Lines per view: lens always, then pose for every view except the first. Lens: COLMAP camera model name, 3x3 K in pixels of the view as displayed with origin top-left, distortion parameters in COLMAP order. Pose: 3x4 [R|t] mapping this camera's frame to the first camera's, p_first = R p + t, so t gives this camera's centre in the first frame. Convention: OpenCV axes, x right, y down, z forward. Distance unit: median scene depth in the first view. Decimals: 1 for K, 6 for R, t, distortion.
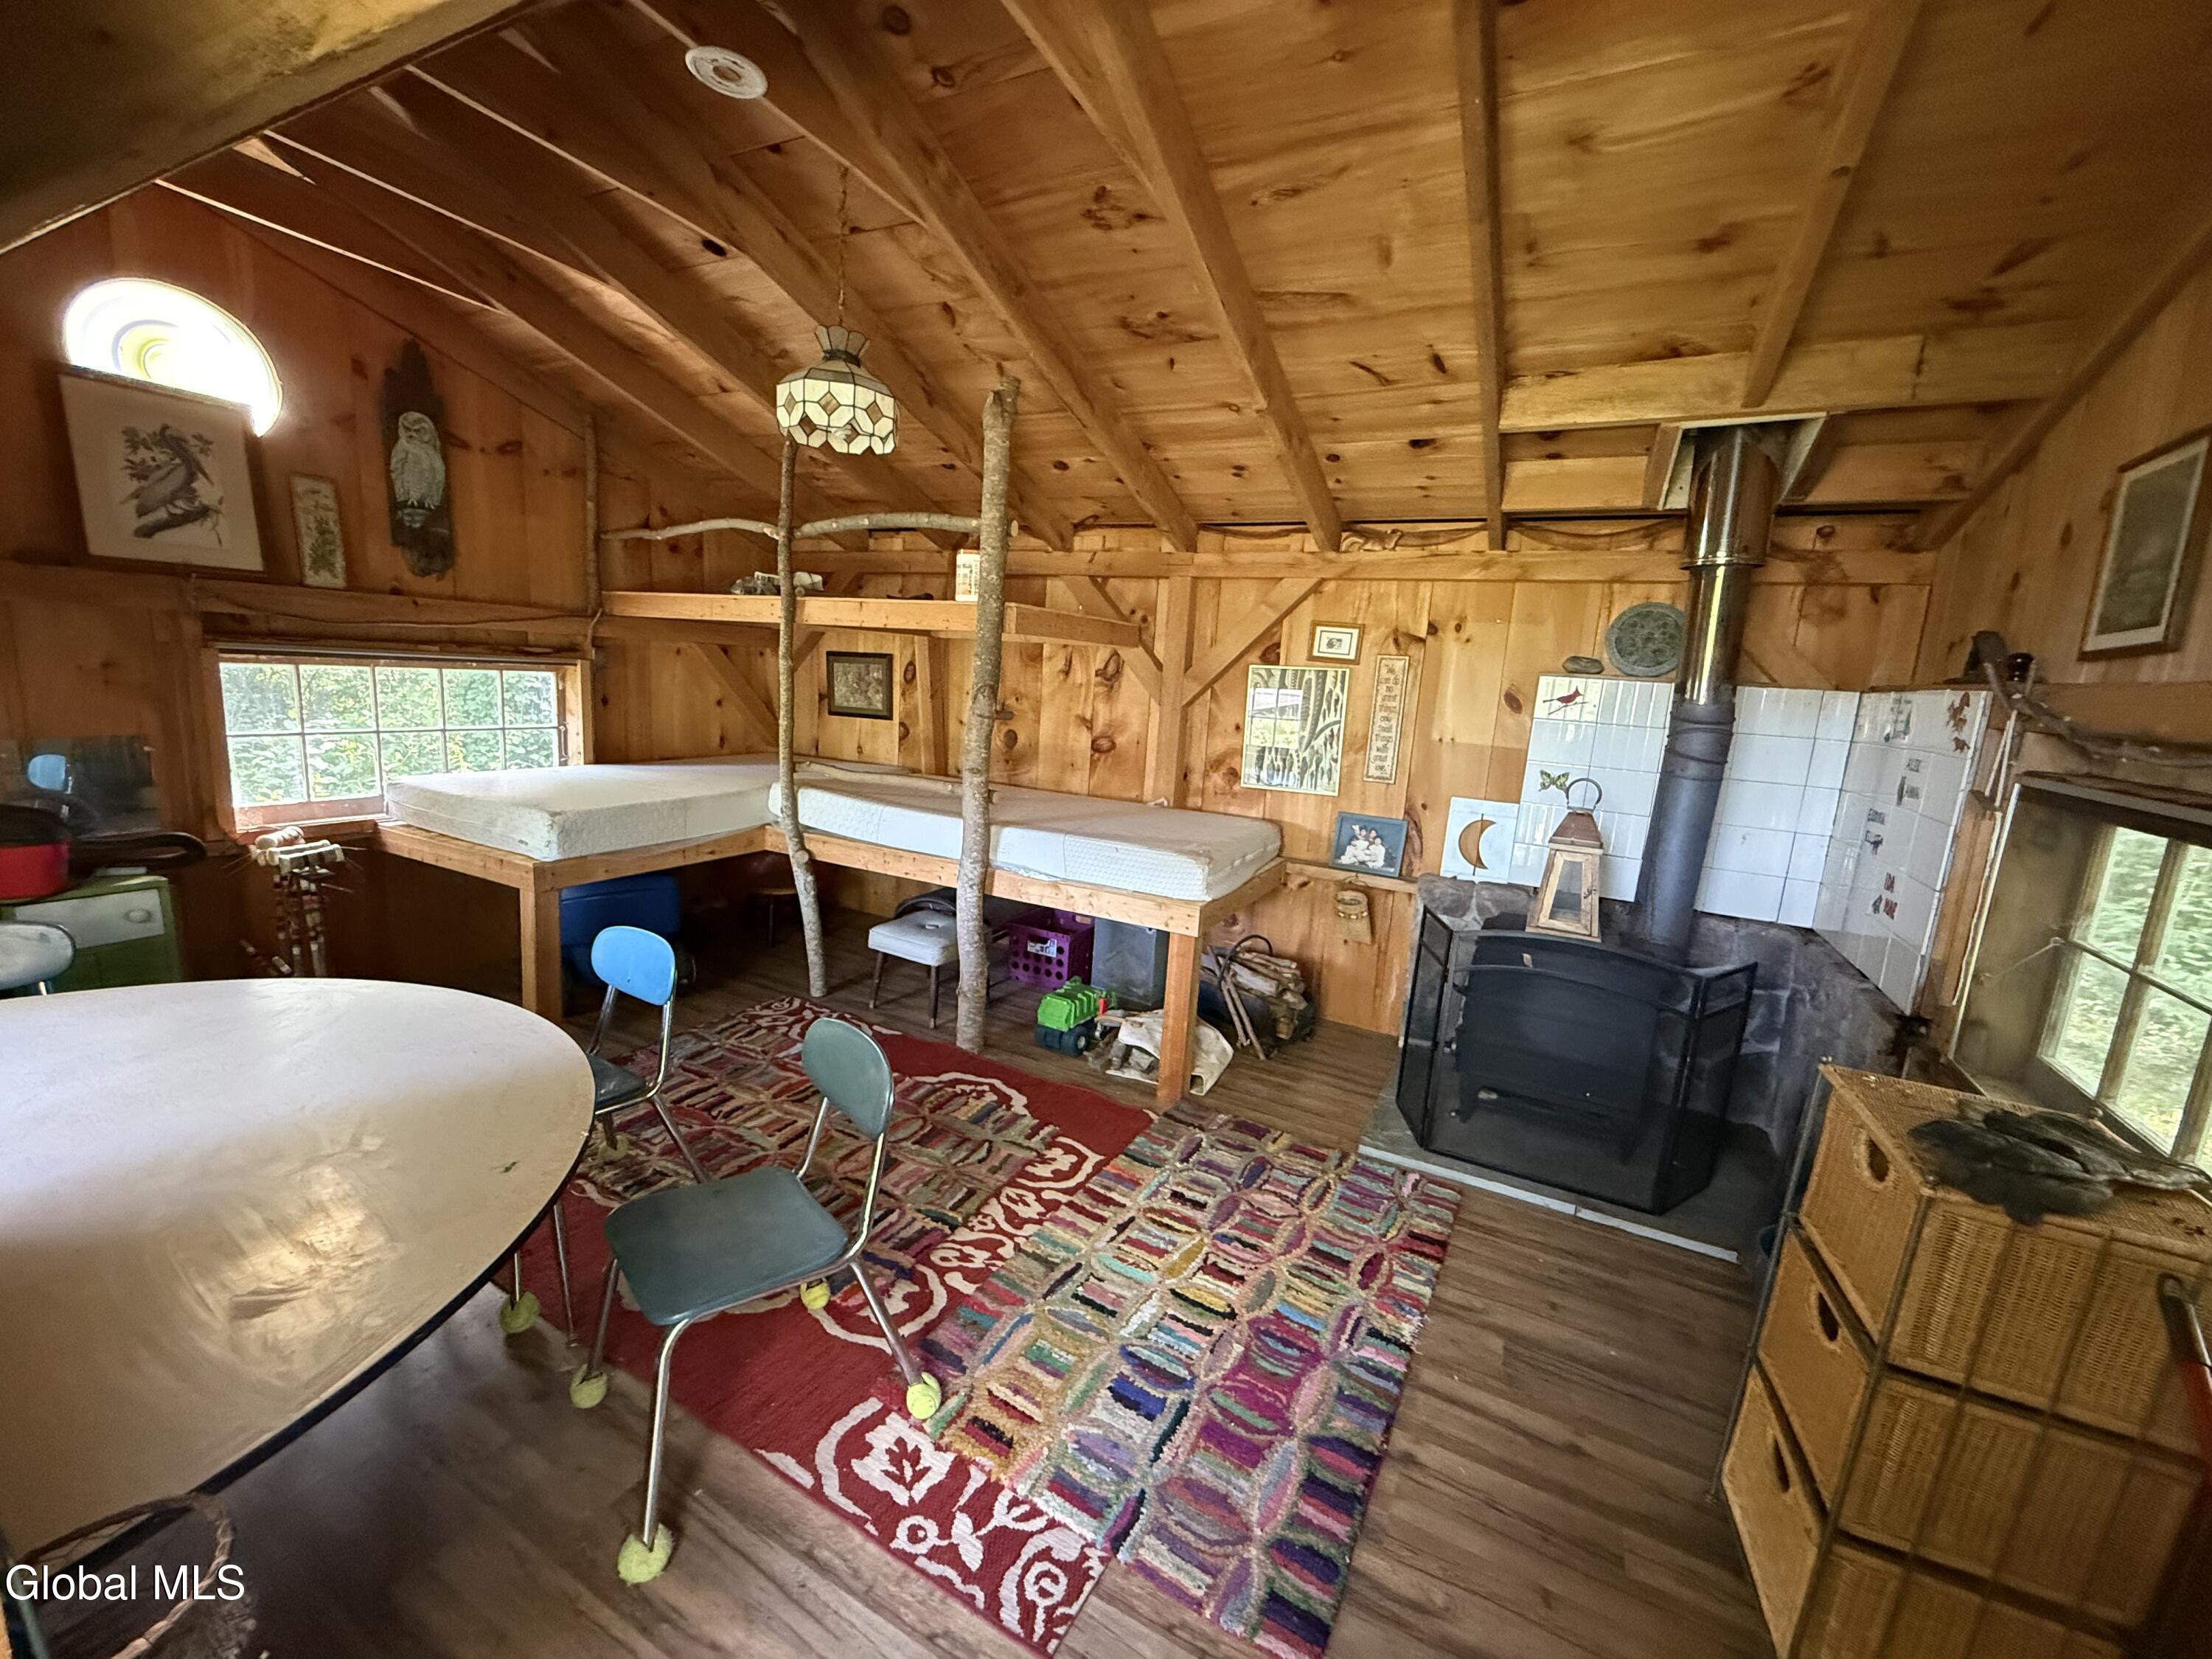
lens RADIAL K [[879.7, 0, 1103.5], [0, 879.7, 826.4], [0, 0, 1]] dist [-0.003046, 0.000595]
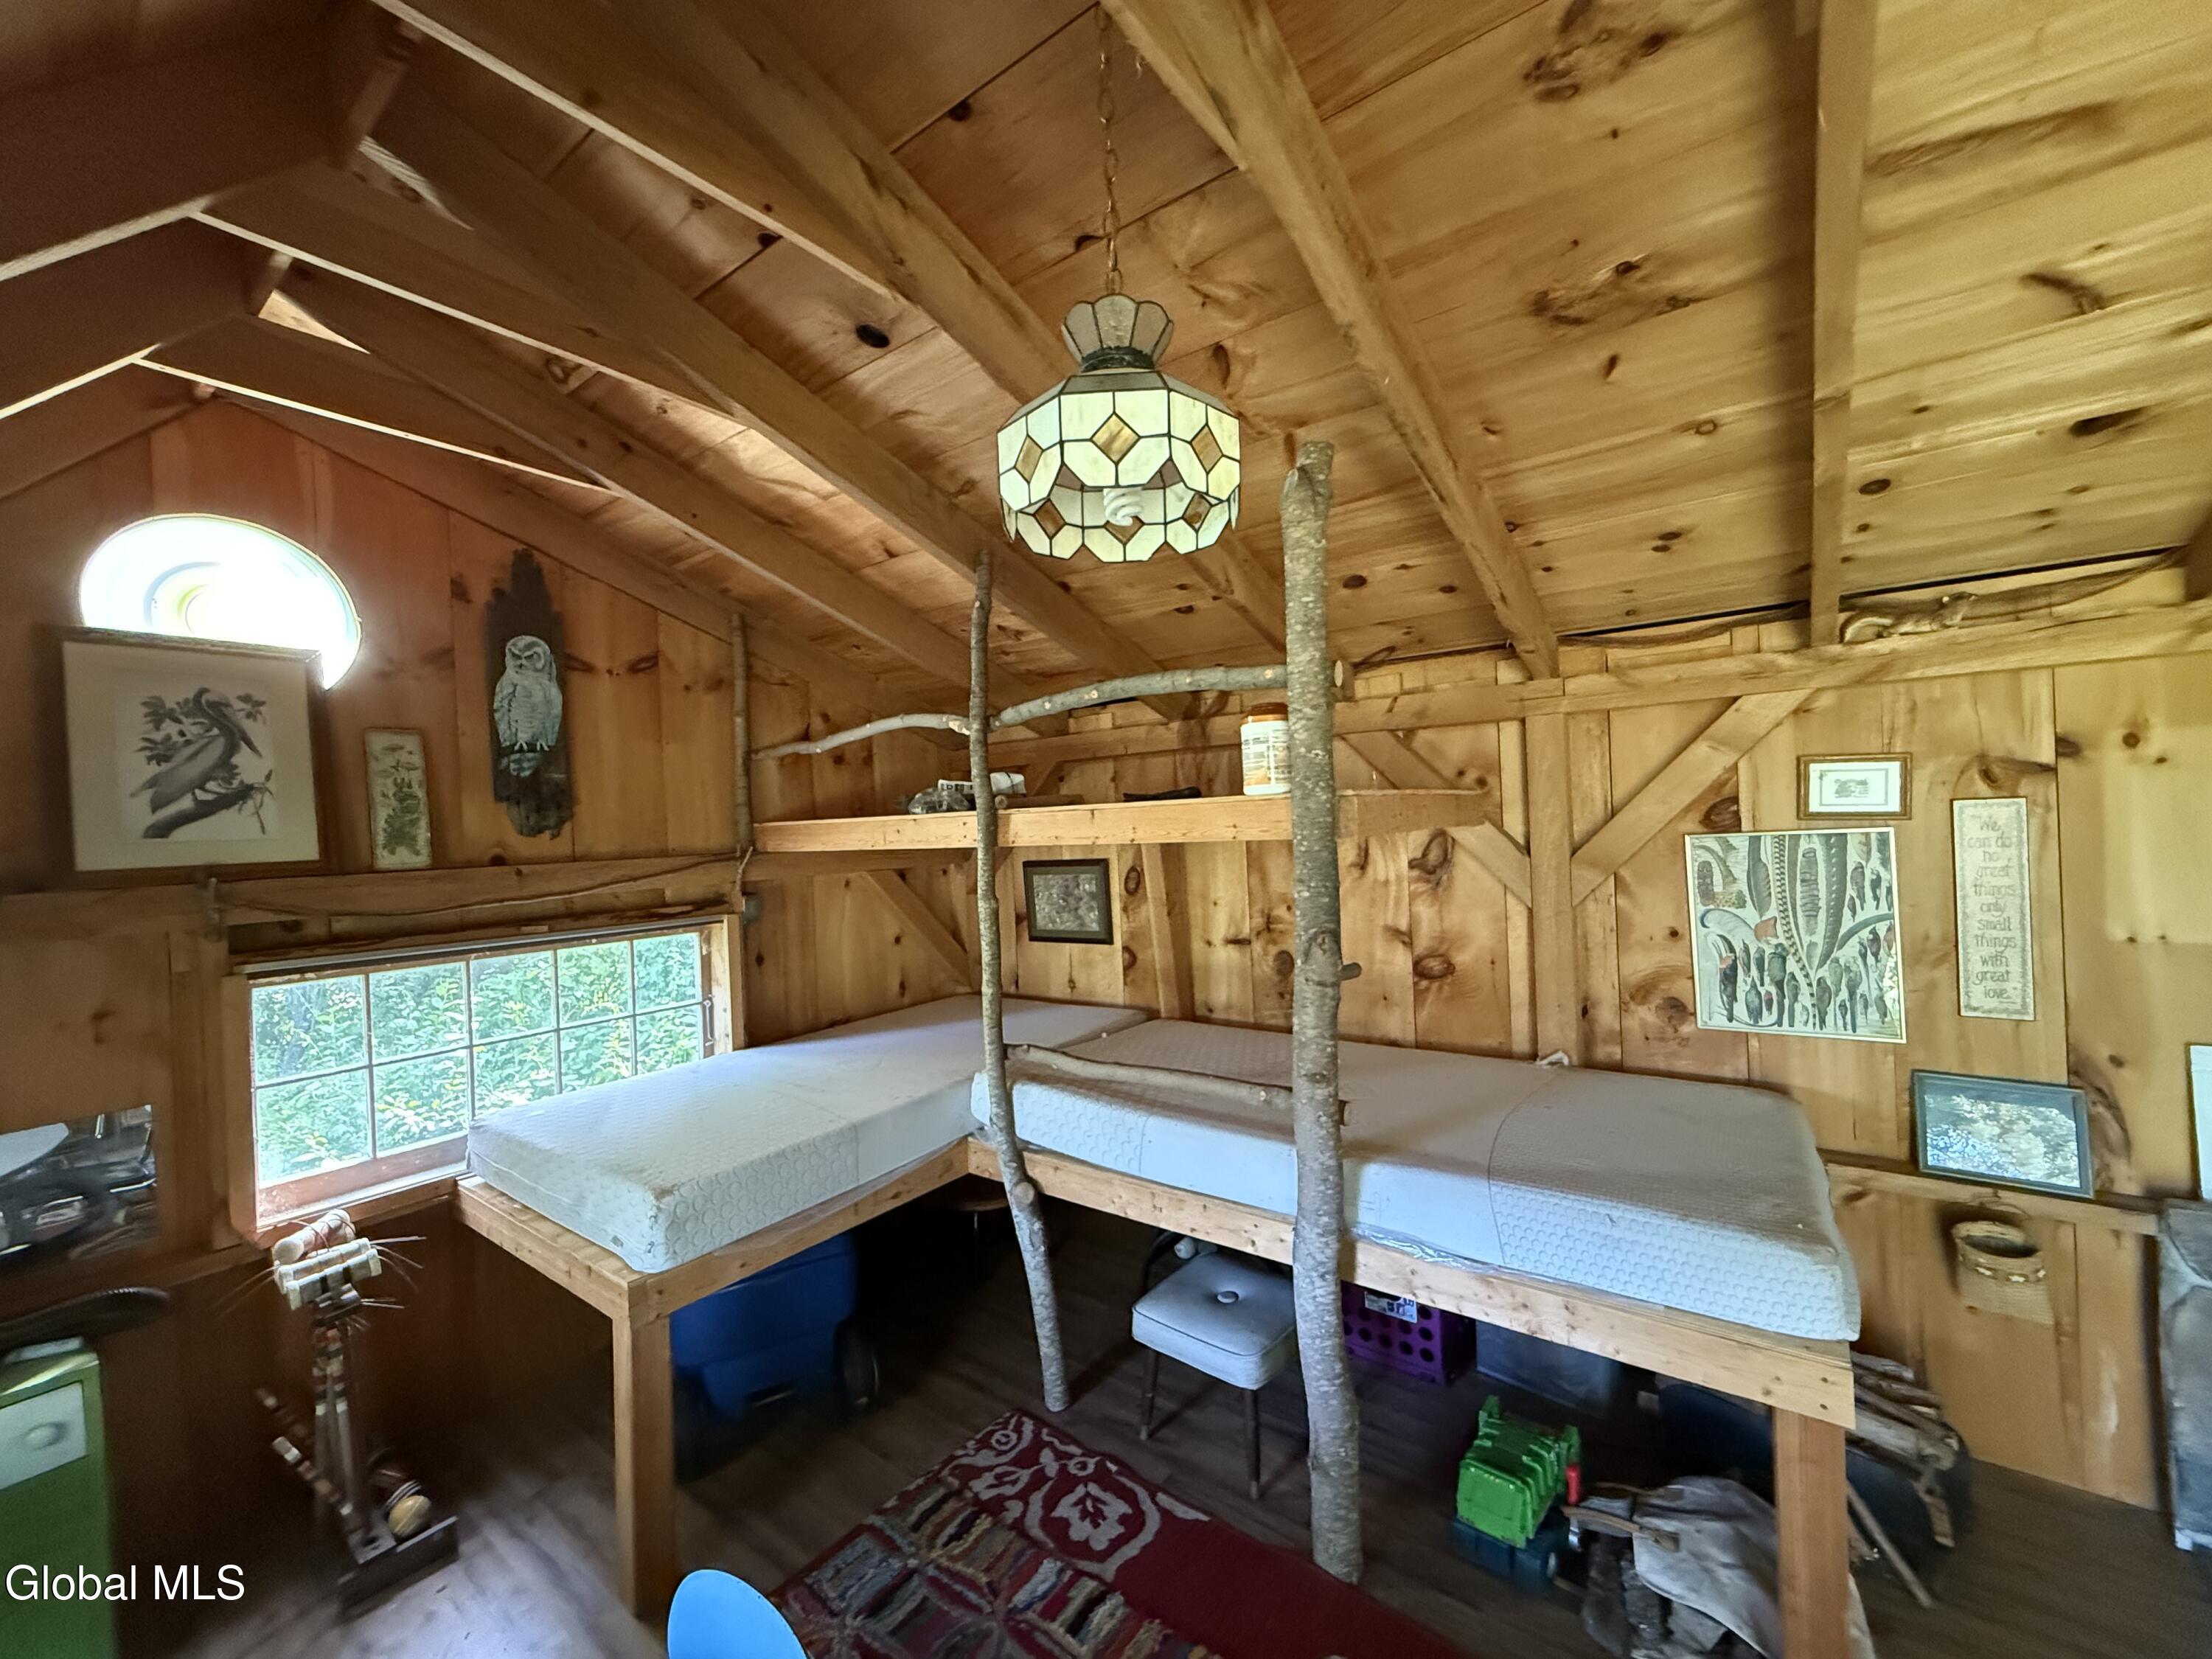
lens RADIAL K [[879.7, 0, 1105.8], [0, 879.7, 827.4], [0, 0, 1]] dist [-0.003046, 0.000595]
pose [[0.980365, -0.103356, -0.167932, -0.157031], [0.073009, 0.981359, -0.177774, -0.123380], [0.183176, 0.162023, 0.969637, 0.356715]]
